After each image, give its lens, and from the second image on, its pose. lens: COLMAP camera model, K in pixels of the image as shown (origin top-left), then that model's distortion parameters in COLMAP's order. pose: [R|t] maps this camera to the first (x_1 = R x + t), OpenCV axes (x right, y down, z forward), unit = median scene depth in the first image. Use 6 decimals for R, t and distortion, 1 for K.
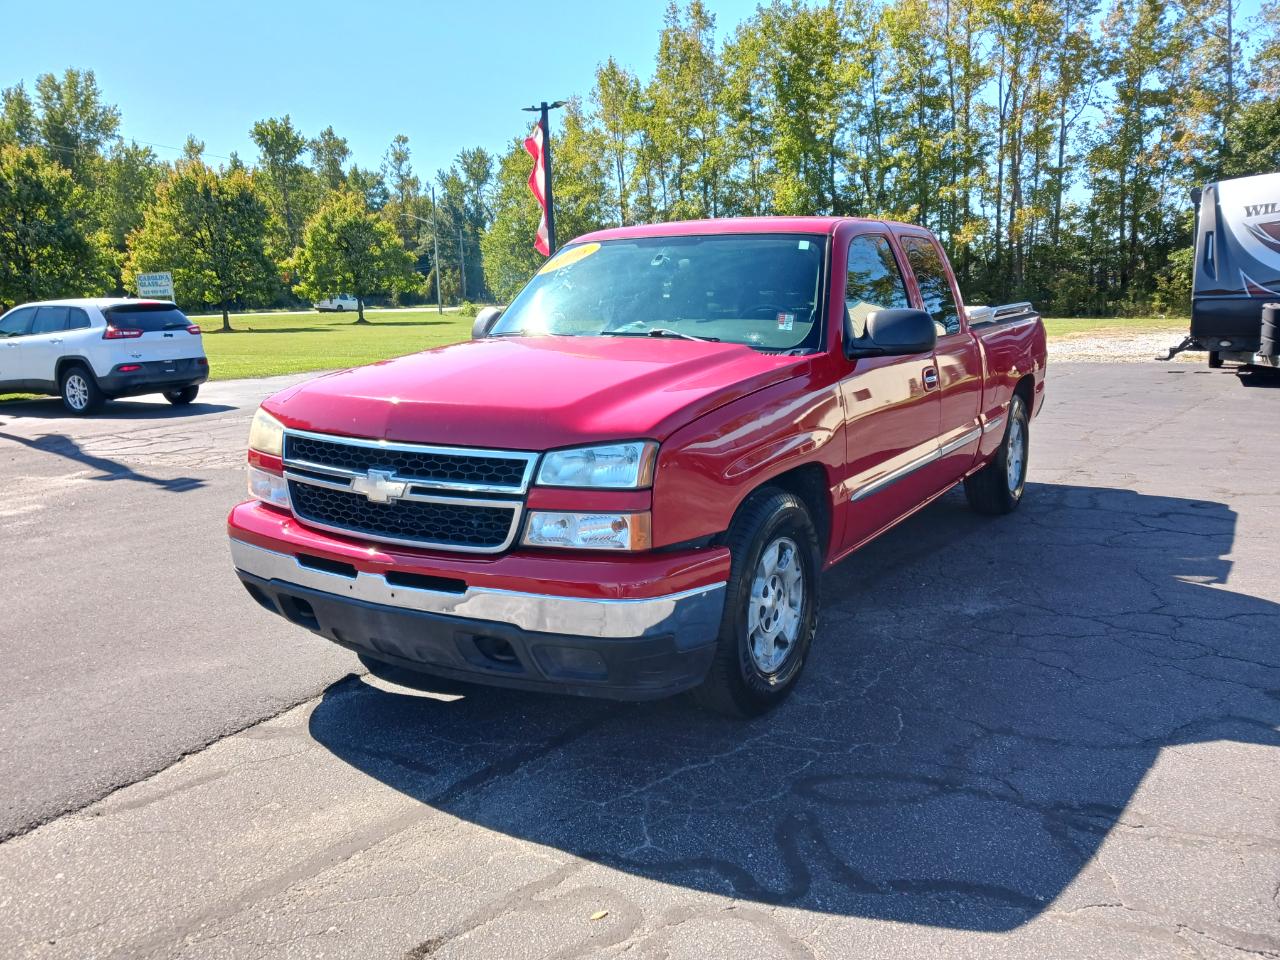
lens RADIAL K [[1005.6, 0, 638.5], [0, 1005.6, 475.1], [0, 0, 1]] dist [0.002144, -0.007163]
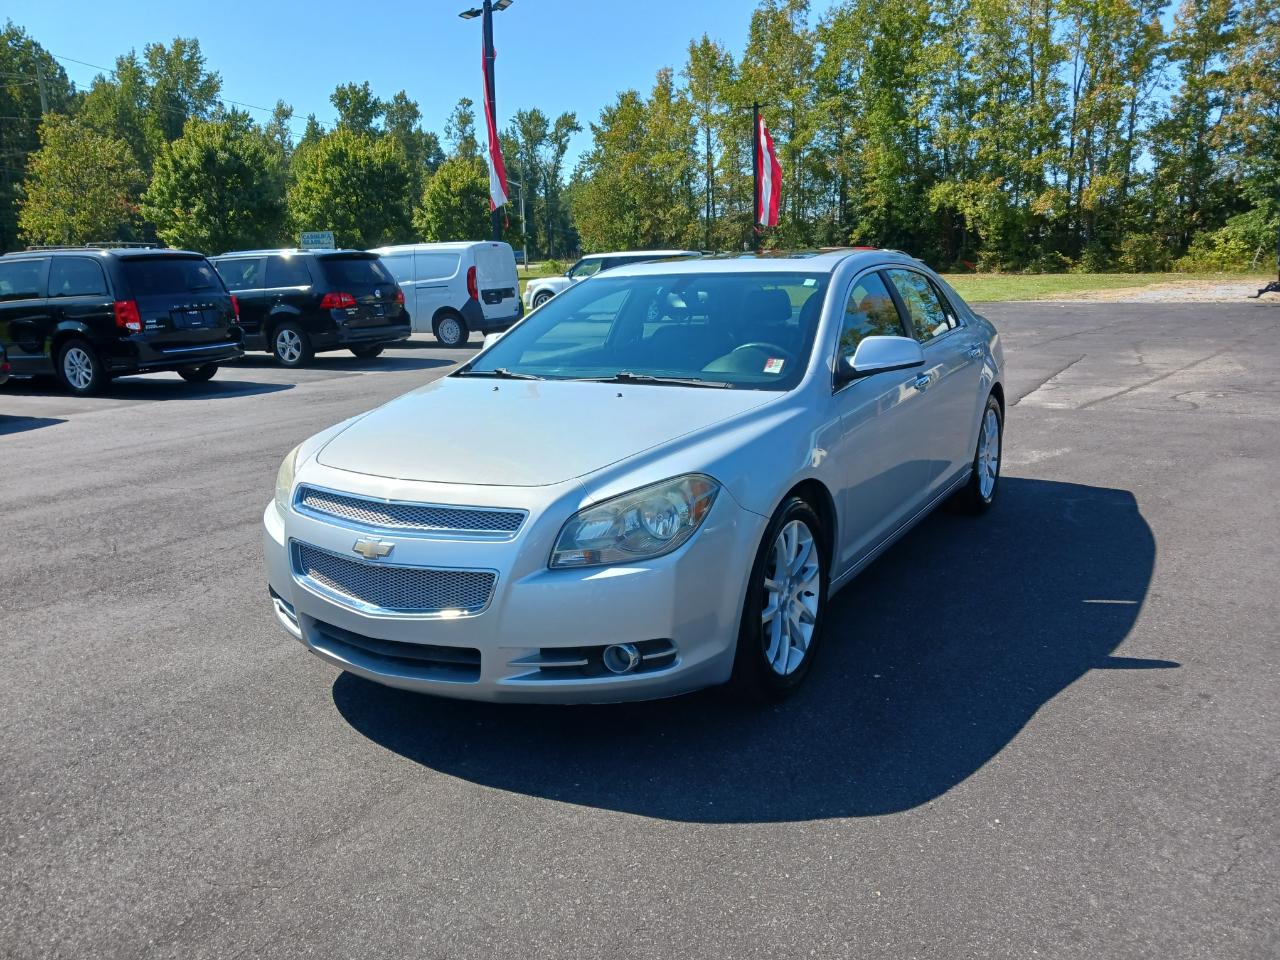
lens RADIAL K [[1006.0, 0, 640.0], [0, 1006.0, 480.0], [0, 0, 1]] dist [0.002551, -0.010519]
pose [[0.999945, 0.004556, -0.009465, -0.099447], [-0.004137, 0.999030, 0.043832, 0.025073], [0.009655, -0.043790, 0.998994, -0.131273]]
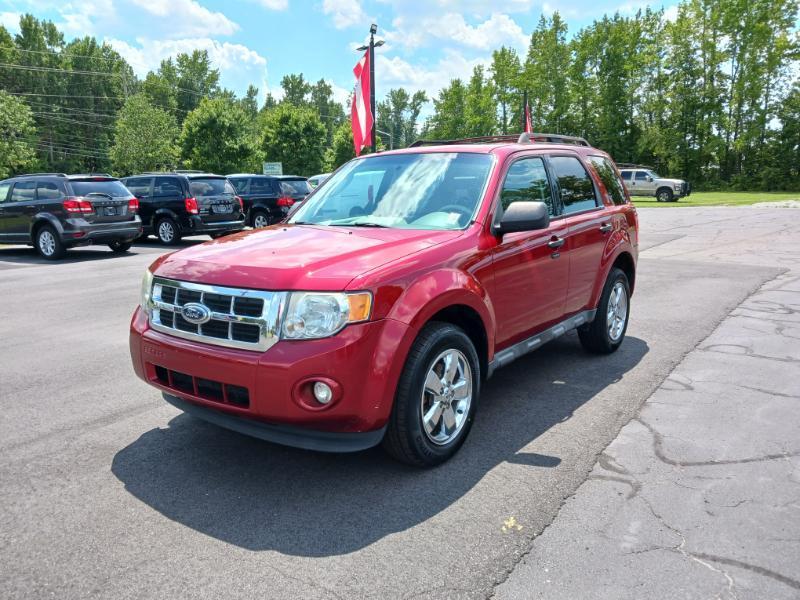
lens RADIAL K [[630.4, 0, 400.9], [0, 630.4, 297.5], [0, 0, 1]] dist [0.002477, -0.007872]
pose [[0.994002, 0.031490, -0.104731, -0.090626], [-0.030080, 0.999435, 0.015014, 0.032222], [0.105145, -0.011774, 0.994387, -0.178762]]
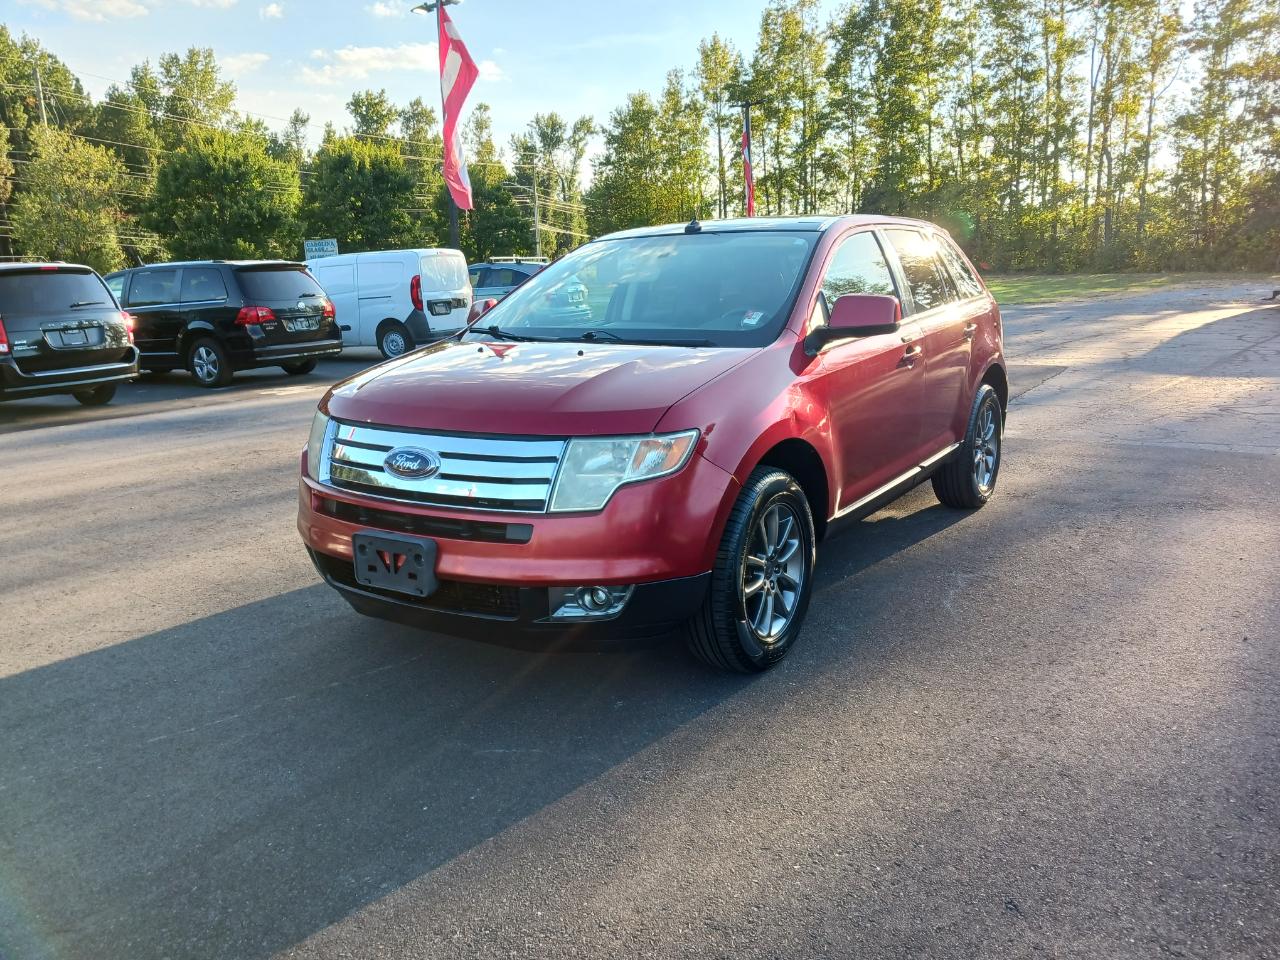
lens RADIAL K [[1006.0, 0, 640.0], [0, 1006.0, 480.0], [0, 0, 1]] dist [0.002551, -0.010519]
pose [[0.999343, -0.000661, -0.036243, -0.079629], [0.002134, 0.999172, 0.040620, 0.020809], [0.036186, -0.040670, 0.998517, -0.111851]]
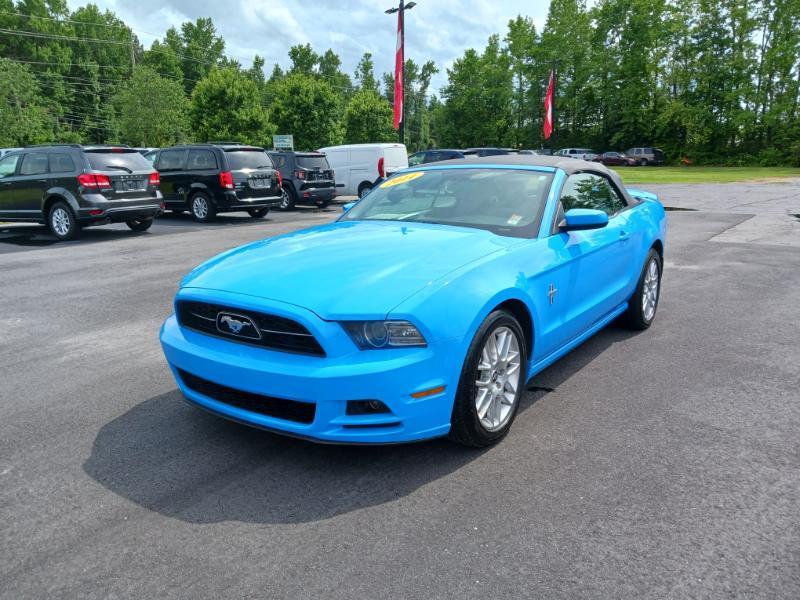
lens RADIAL K [[631.7, 0, 400.1], [0, 631.7, 298.1], [0, 0, 1]] dist [-0.005865, 0.001207]
pose [[0.992761, 0.041530, -0.112702, -0.107273], [-0.035413, 0.997817, 0.055745, 0.029549], [0.114771, -0.051350, 0.992064, -0.158931]]
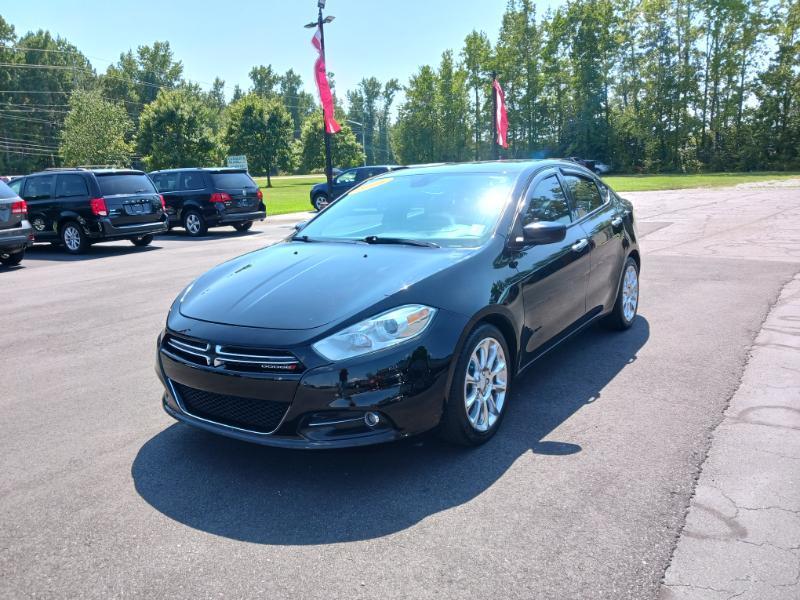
lens RADIAL K [[629.5, 0, 400.0], [0, 629.5, 300.0], [0, 0, 1]] dist [-0.000796, -0.002357]
pose [[0.997027, -0.000628, -0.077057, -0.082783], [0.003213, 0.999436, 0.033425, 0.026808], [0.076992, -0.033573, 0.996466, -0.142914]]
